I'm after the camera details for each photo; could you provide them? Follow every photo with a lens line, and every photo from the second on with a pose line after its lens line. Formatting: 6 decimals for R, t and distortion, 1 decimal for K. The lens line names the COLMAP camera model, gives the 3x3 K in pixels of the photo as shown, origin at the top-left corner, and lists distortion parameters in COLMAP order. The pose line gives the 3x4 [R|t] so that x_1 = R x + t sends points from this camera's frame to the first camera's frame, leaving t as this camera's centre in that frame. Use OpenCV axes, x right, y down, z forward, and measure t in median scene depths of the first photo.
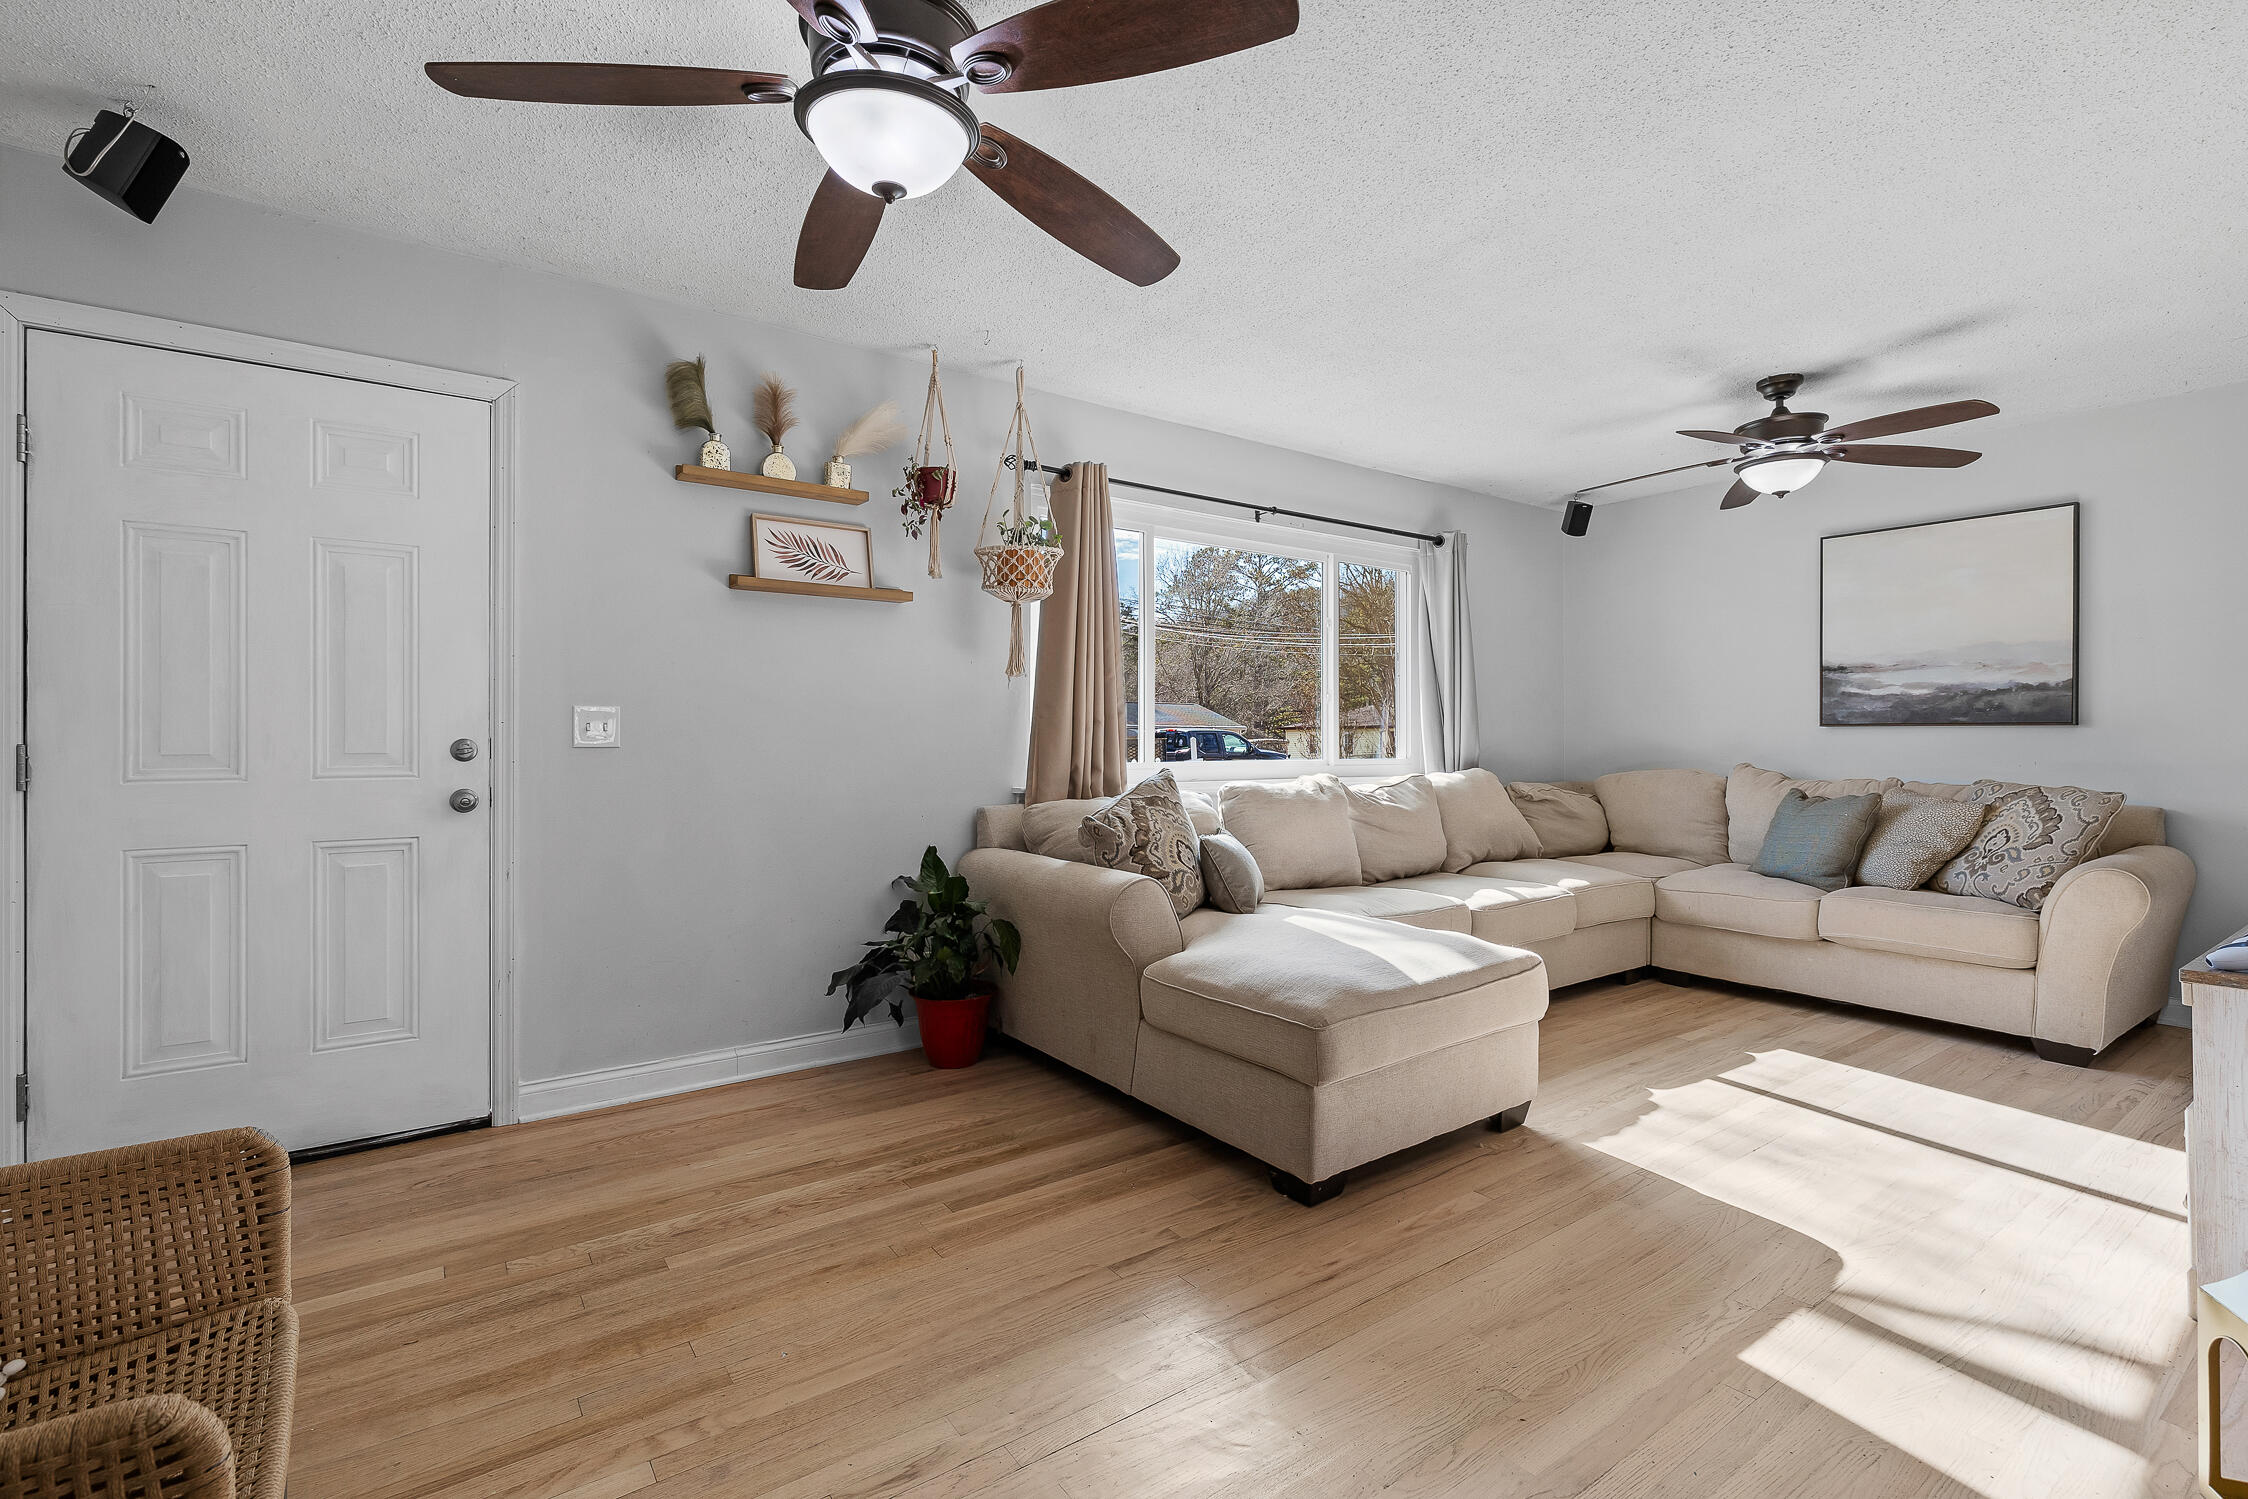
lens RADIAL K [[999.3, 0, 1120.4], [0, 999.3, 742.1], [0, 0, 1]] dist [0.000564, 0.000164]
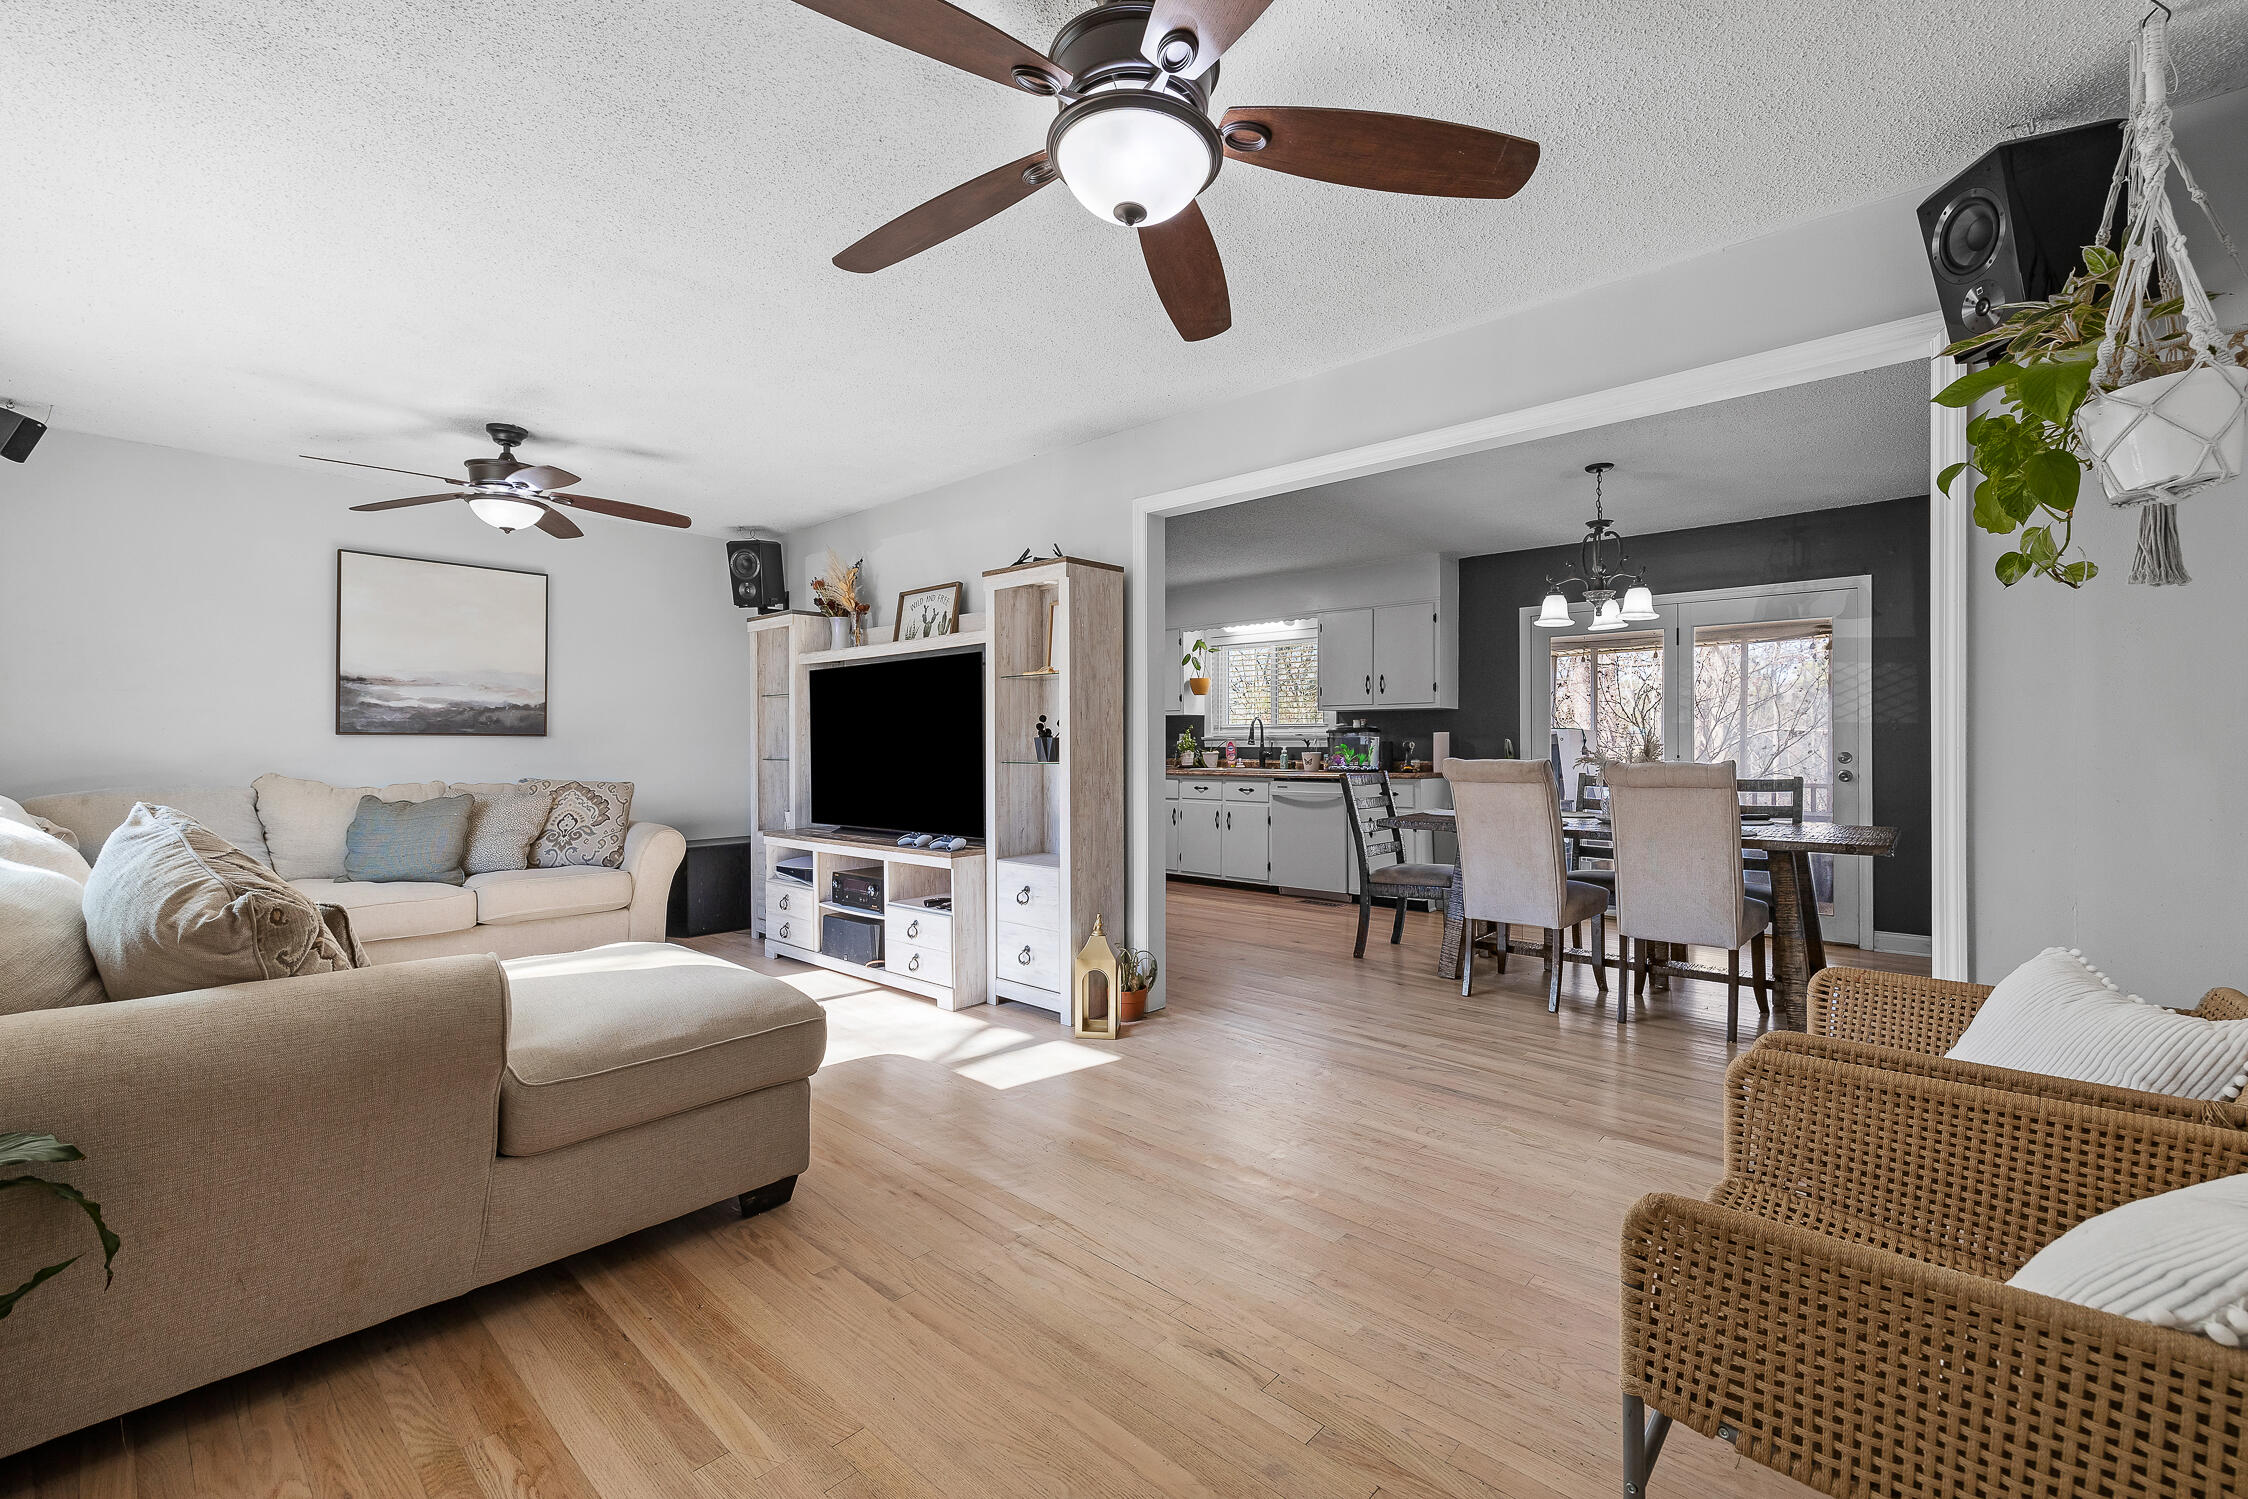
lens RADIAL K [[942.2, 0, 1124.0], [0, 942.2, 749.5], [0, 0, 1]] dist [0.000908, 0.000006]
pose [[-0.202164, -0.005182, 0.979338, -0.599973], [0.002609, 0.999980, 0.005830, -0.005773], [-0.979348, 0.003734, -0.202146, 0.615151]]
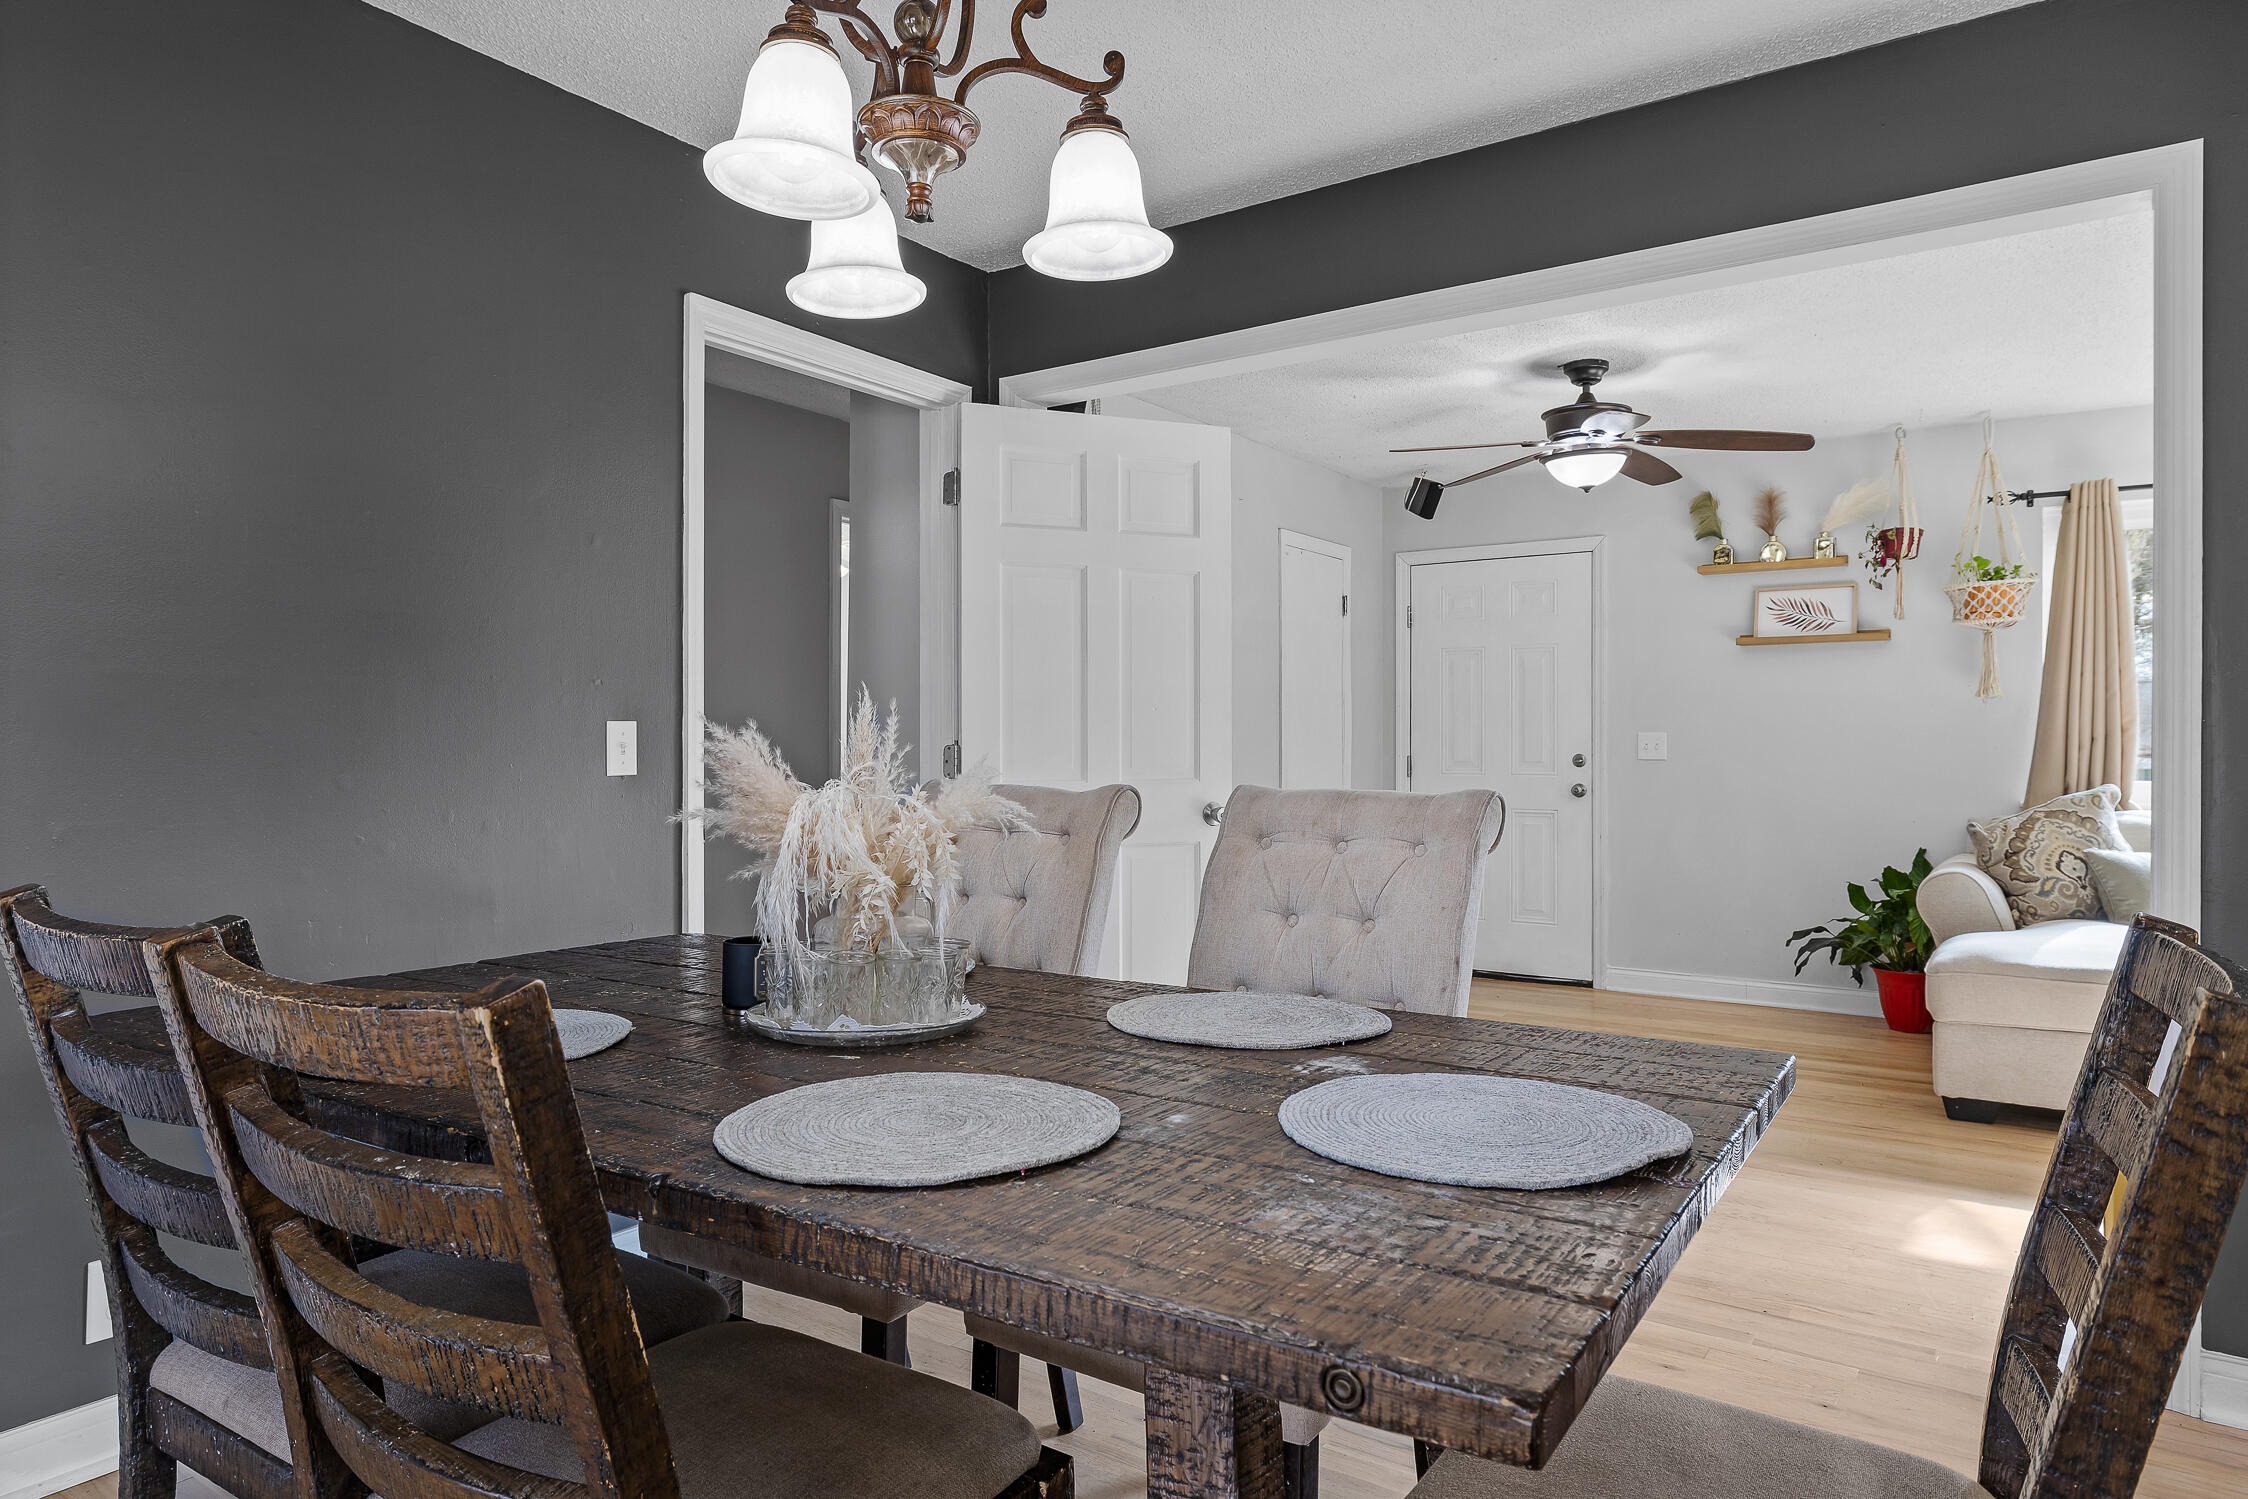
lens RADIAL K [[1385.0, 0, 1123.5], [0, 1385.0, 730.5], [0, 0, 1]] dist [-0.000964, 0.001677]
pose [[0.340221, -0.011892, -0.940270, 1.097210], [-0.005642, 0.999876, -0.014687, -0.003086], [0.940329, 0.010302, 0.340112, -0.445934]]
